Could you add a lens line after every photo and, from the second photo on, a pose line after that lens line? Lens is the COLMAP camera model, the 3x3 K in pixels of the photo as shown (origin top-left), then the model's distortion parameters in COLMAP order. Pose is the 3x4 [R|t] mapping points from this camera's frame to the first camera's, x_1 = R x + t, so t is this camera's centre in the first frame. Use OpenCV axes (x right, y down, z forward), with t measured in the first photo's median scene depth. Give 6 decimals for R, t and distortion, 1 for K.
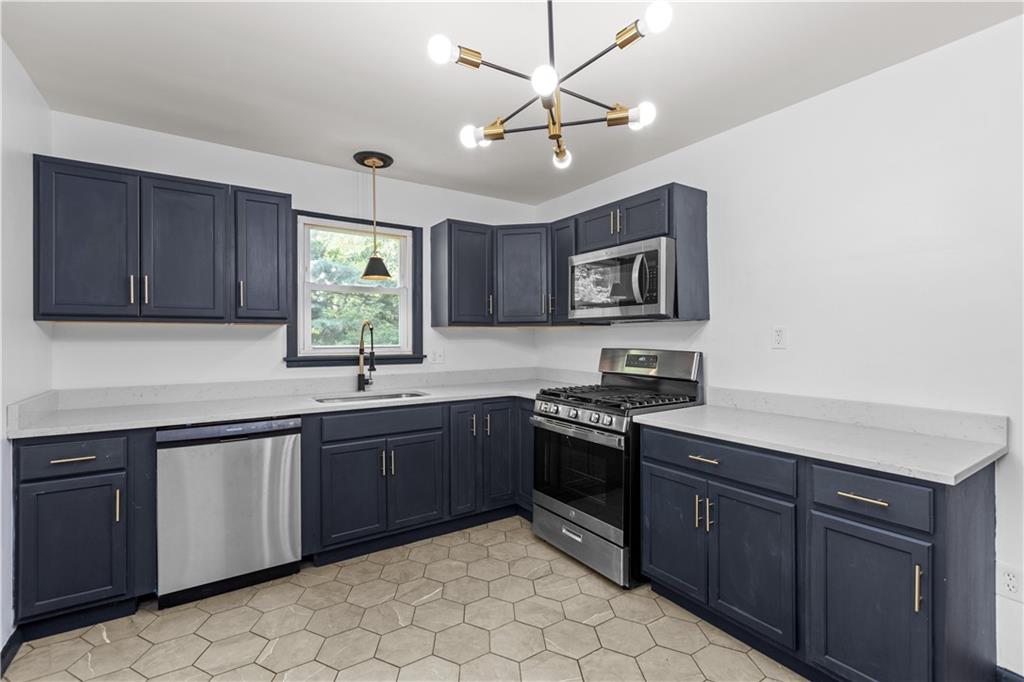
lens RADIAL K [[463.3, 0, 512.0], [0, 463.3, 341.0], [0, 0, 1]] dist [0.001280, -0.000484]
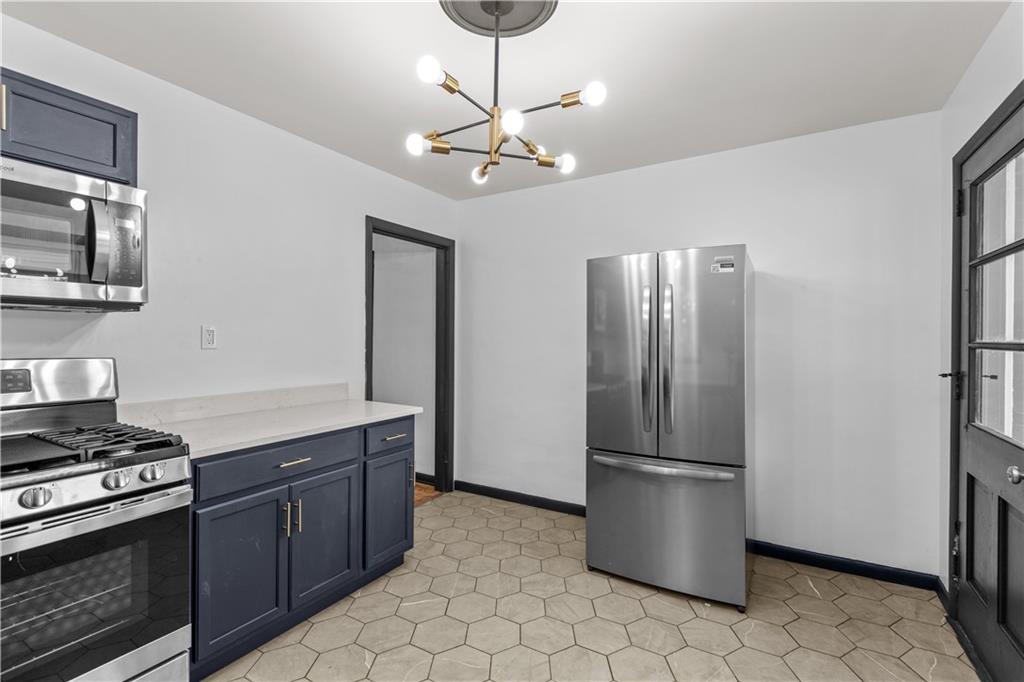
lens RADIAL K [[463.3, 0, 512.0], [0, 463.3, 341.0], [0, 0, 1]] dist [0.001280, -0.000484]
pose [[-0.429617, -0.008228, 0.902973, -0.563325], [0.005342, 0.999918, 0.011653, -0.007773], [-0.902995, 0.009830, -0.429538, 0.853384]]
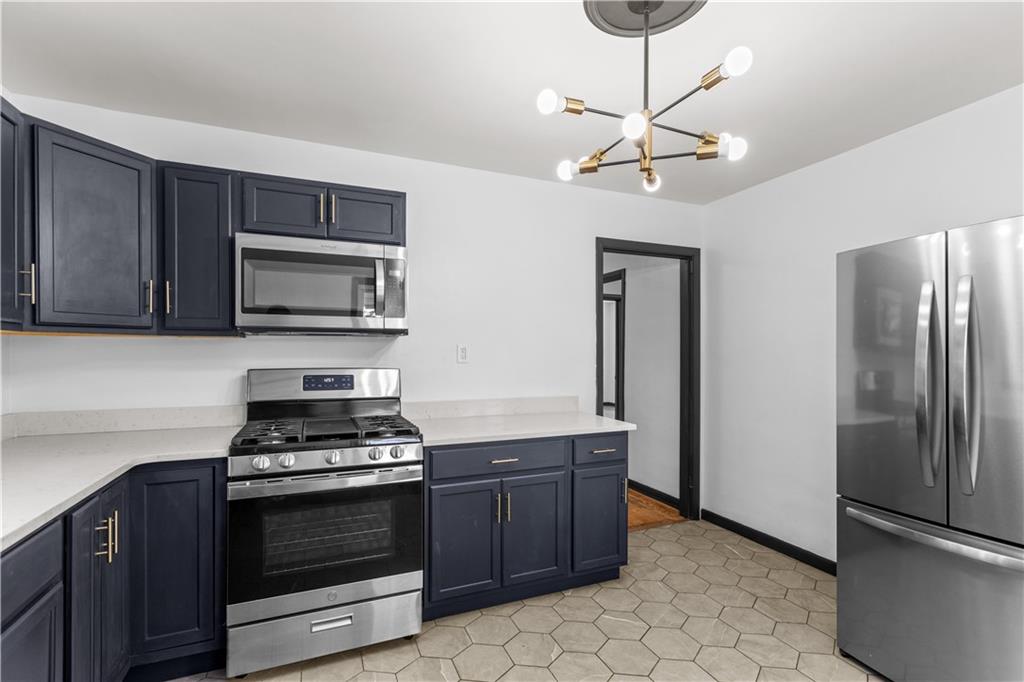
lens RADIAL K [[463.9, 0, 507.4], [0, 463.9, 353.5], [0, 0, 1]] dist [0.000172, -0.000032]
pose [[0.191143, -0.002598, 0.981559, -0.602029], [0.008574, 0.999963, 0.000977, -0.008376], [-0.981525, 0.008229, 0.191159, 0.657143]]
